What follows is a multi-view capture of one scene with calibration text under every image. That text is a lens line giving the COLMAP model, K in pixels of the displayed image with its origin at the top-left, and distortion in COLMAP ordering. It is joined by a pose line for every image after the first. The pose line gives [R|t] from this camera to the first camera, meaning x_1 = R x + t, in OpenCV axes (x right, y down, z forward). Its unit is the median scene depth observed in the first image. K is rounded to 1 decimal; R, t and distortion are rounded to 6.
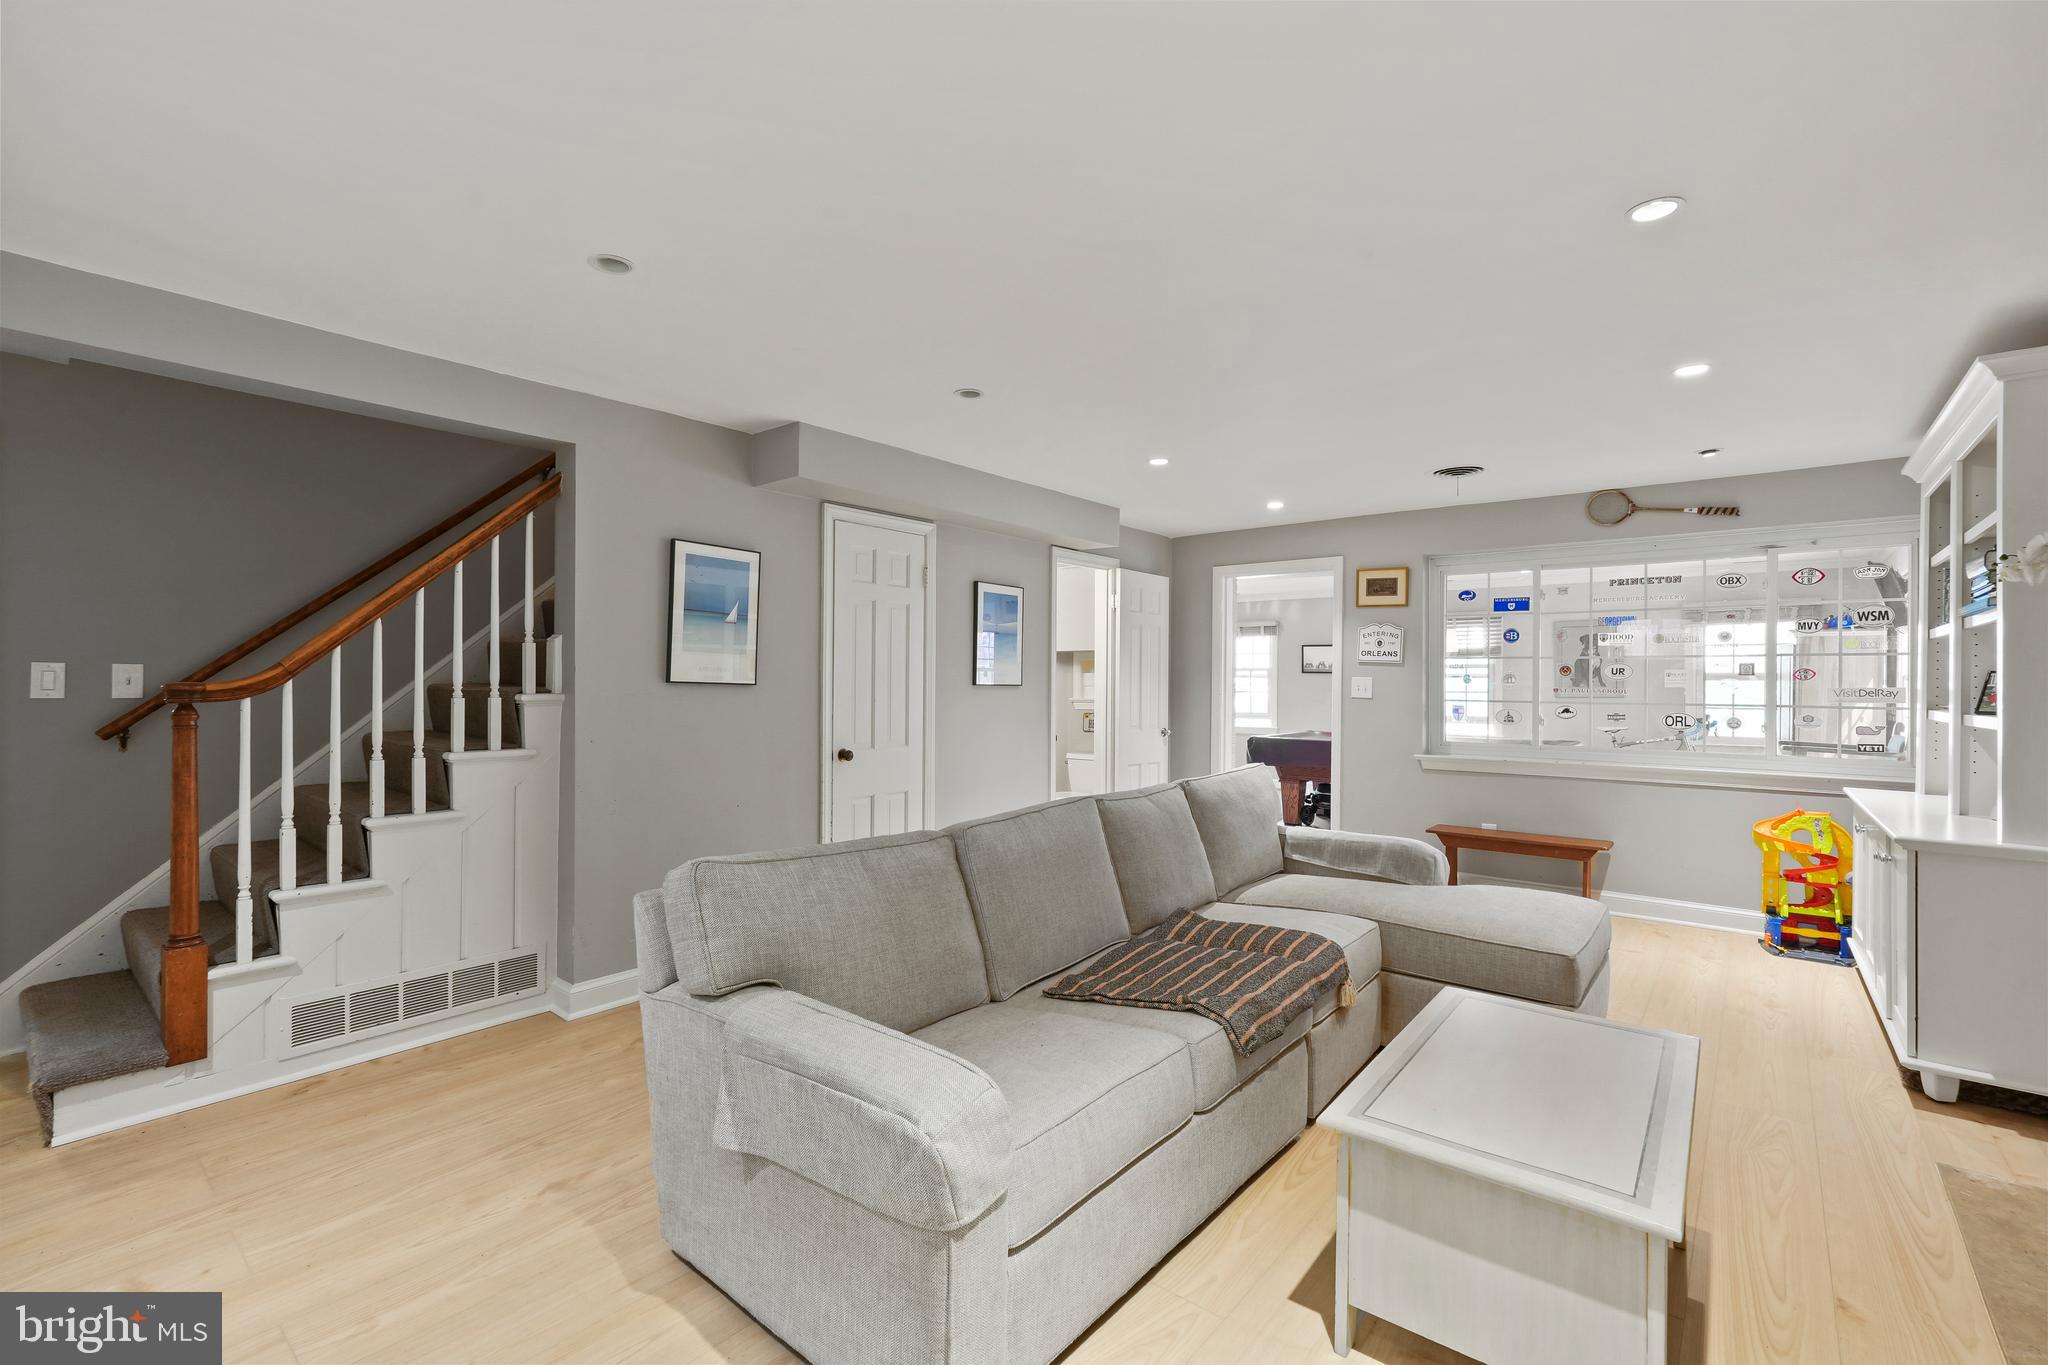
lens RADIAL K [[895.3, 0, 1013.6], [0, 895.3, 686.9], [0, 0, 1]] dist [-0.017390, 0.005439]
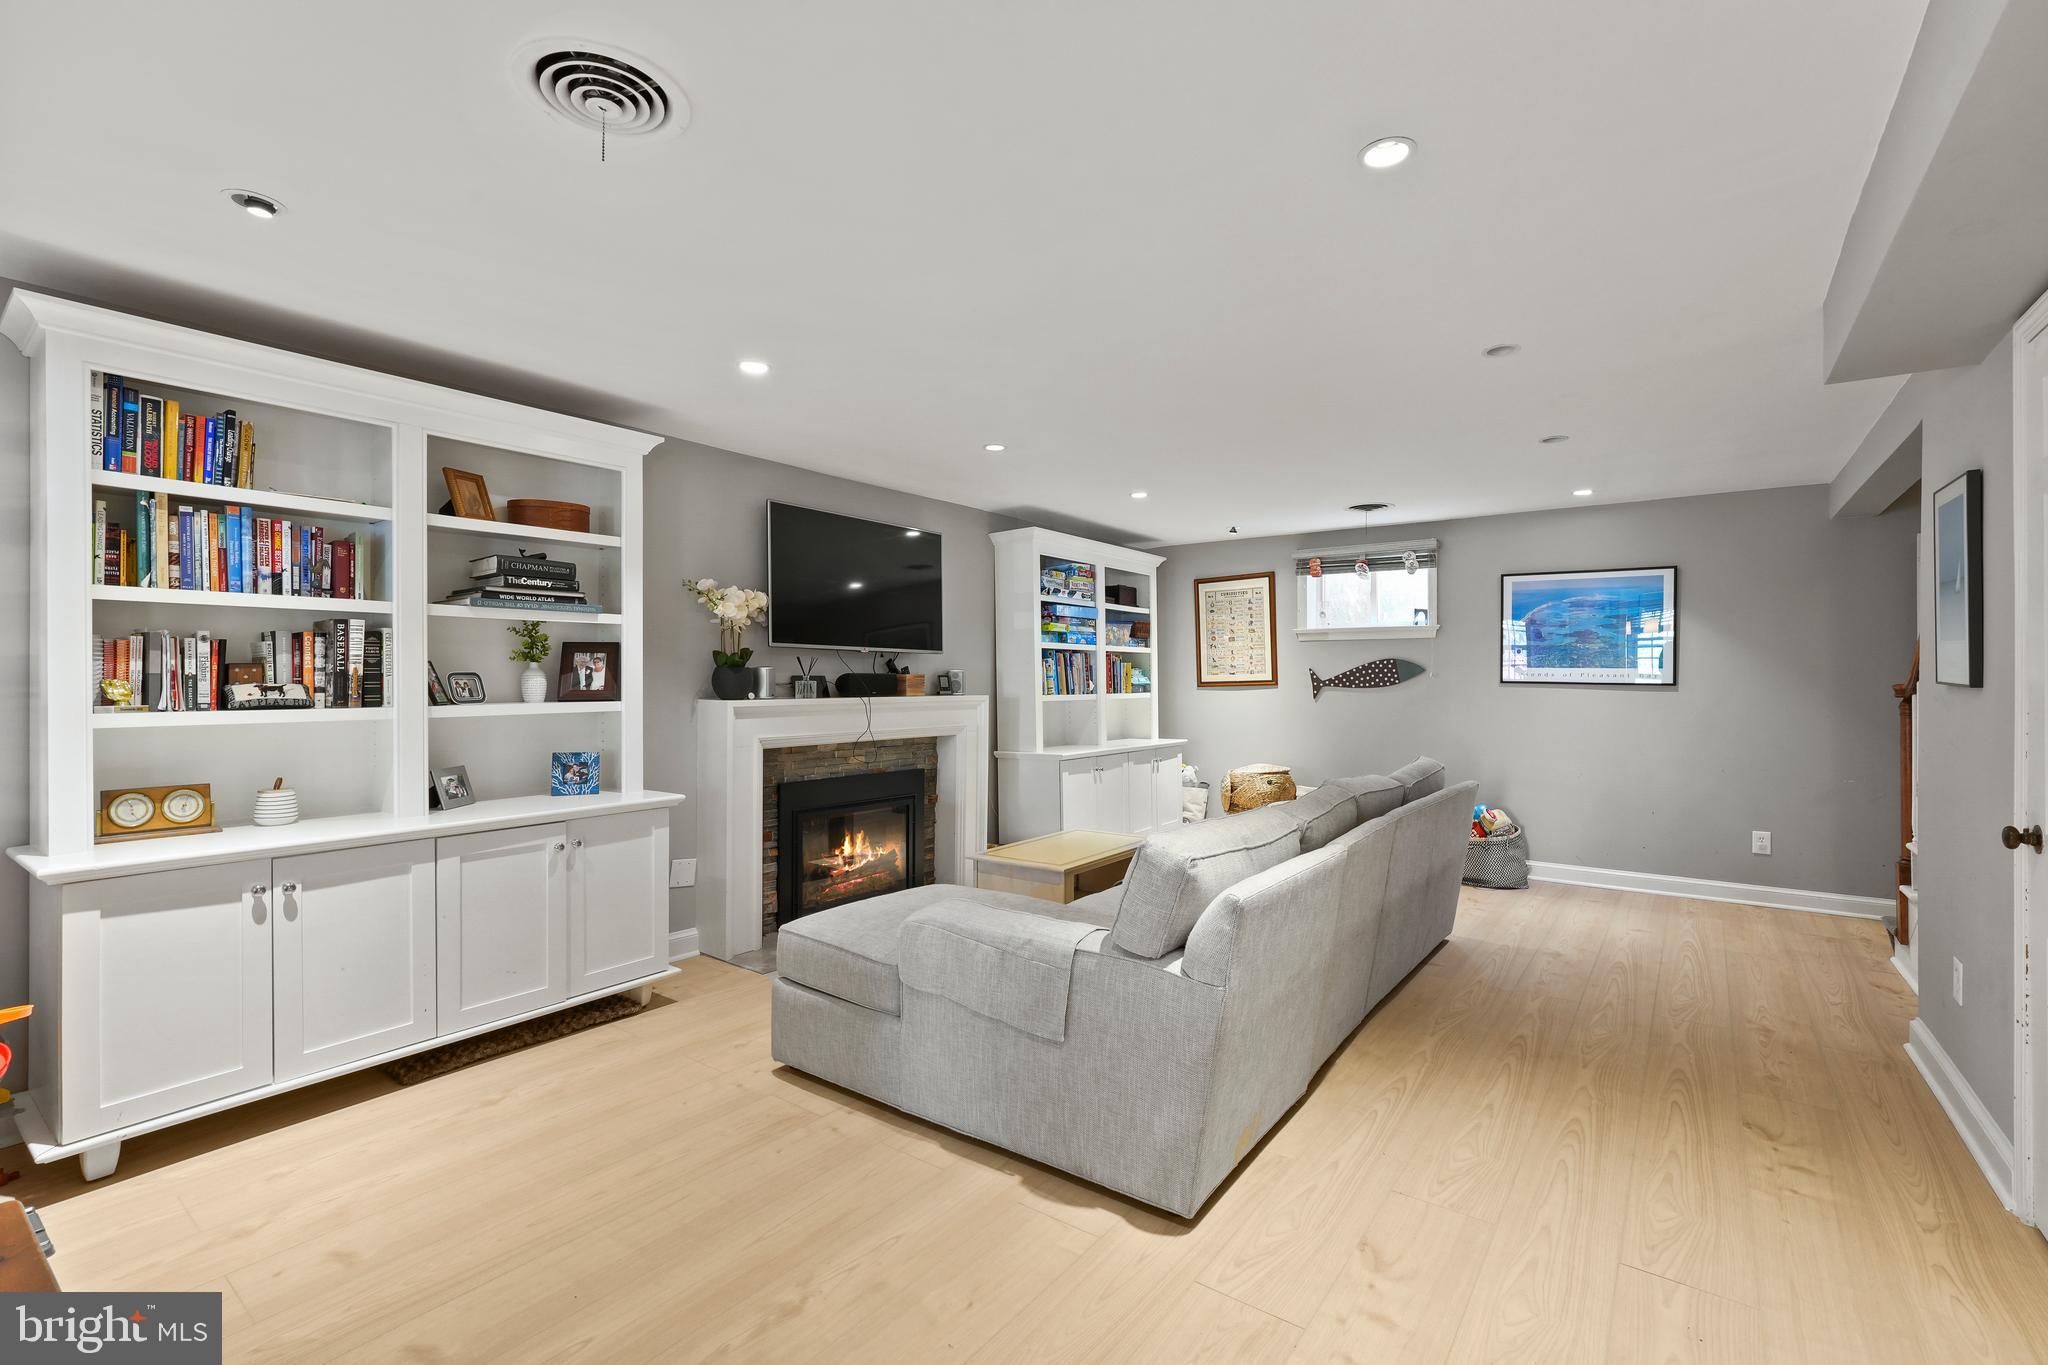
lens RADIAL K [[895.3, 0, 1030.6], [0, 895.3, 684.3], [0, 0, 1]] dist [-0.017390, 0.005439]
pose [[-0.997116, -0.005878, -0.075659, 0.370635], [-0.005875, 0.999983, -0.000260, 0.004670], [0.075660, 0.000185, -0.997134, 1.433855]]
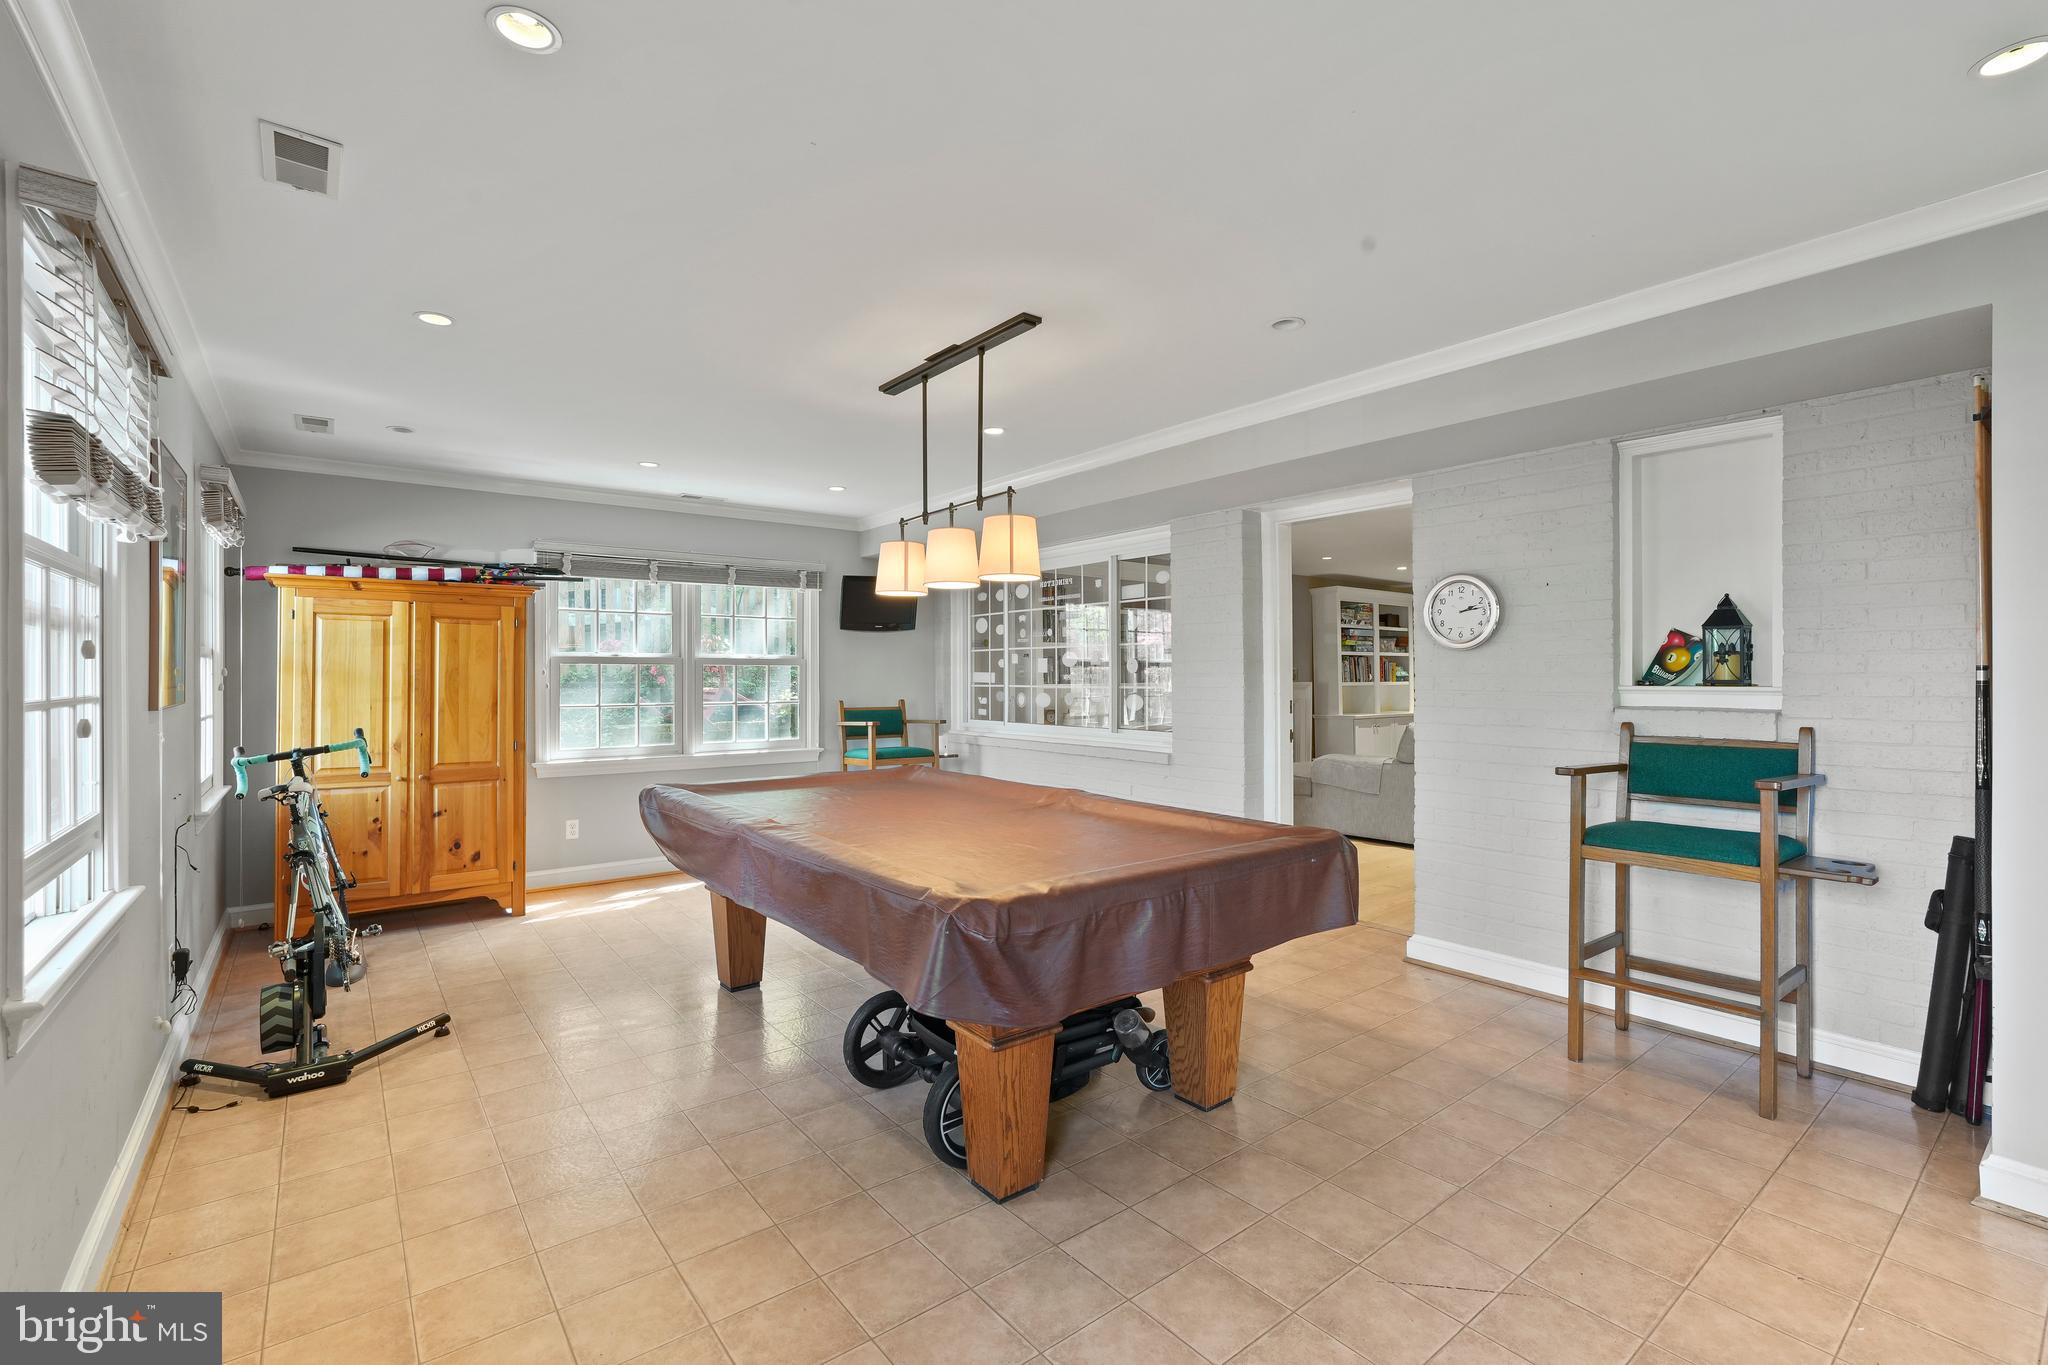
lens RADIAL K [[895.3, 0, 1019.6], [0, 895.3, 677.4], [0, 0, 1]] dist [-0.017390, 0.005439]
pose [[-0.980119, -0.004598, 0.198359, 0.774262], [-0.004825, 0.999988, -0.000660, 0.019679], [-0.198354, -0.001604, -0.980129, 3.278306]]
